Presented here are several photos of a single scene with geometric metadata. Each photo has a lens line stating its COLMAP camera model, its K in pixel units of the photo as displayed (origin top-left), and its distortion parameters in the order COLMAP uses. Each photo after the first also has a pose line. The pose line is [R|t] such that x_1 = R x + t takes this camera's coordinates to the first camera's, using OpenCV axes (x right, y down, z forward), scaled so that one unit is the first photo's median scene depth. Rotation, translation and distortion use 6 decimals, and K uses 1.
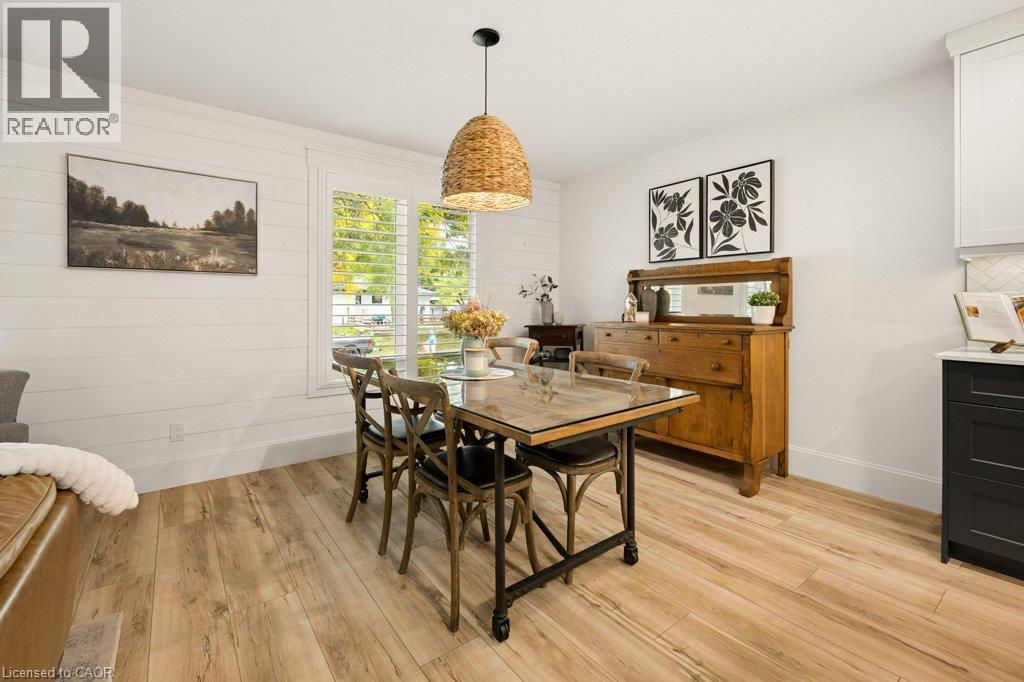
lens RADIAL K [[435.4, 0, 506.4], [0, 435.4, 308.4], [0, 0, 1]] dist [-0.000136, 0.000091]
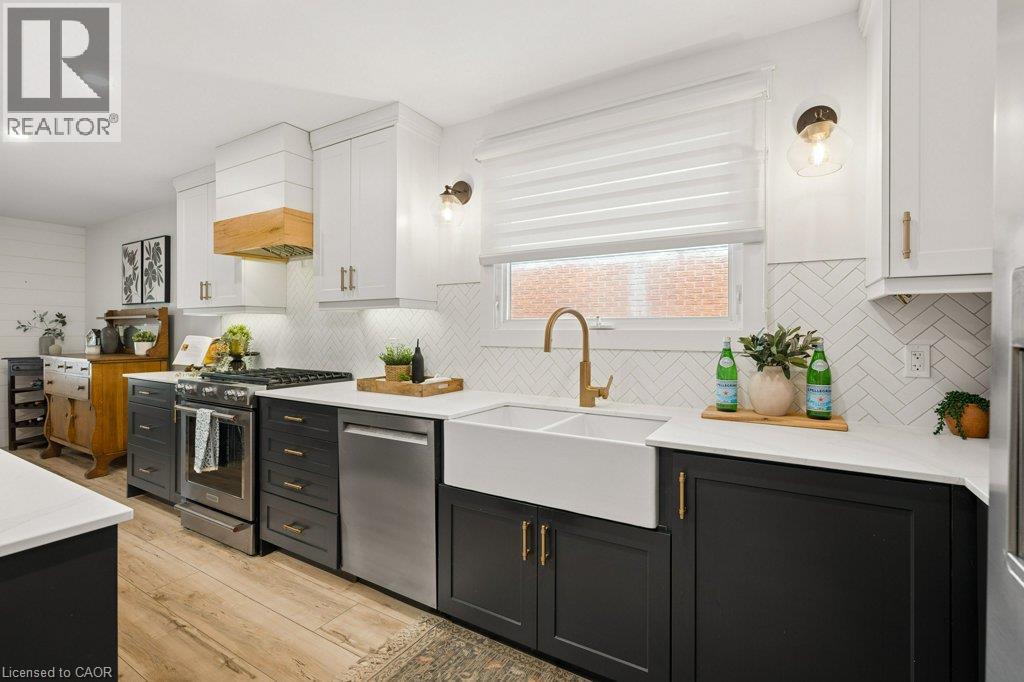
lens RADIAL K [[454.4, 0, 527.2], [0, 454.4, 333.4], [0, 0, 1]] dist [-0.000517, 0.000019]
pose [[0.923539, -0.000081, 0.383505, 0.979728], [-0.000349, 0.999999, 0.001053, -0.029566], [-0.383505, -0.001107, 0.923538, -0.673804]]
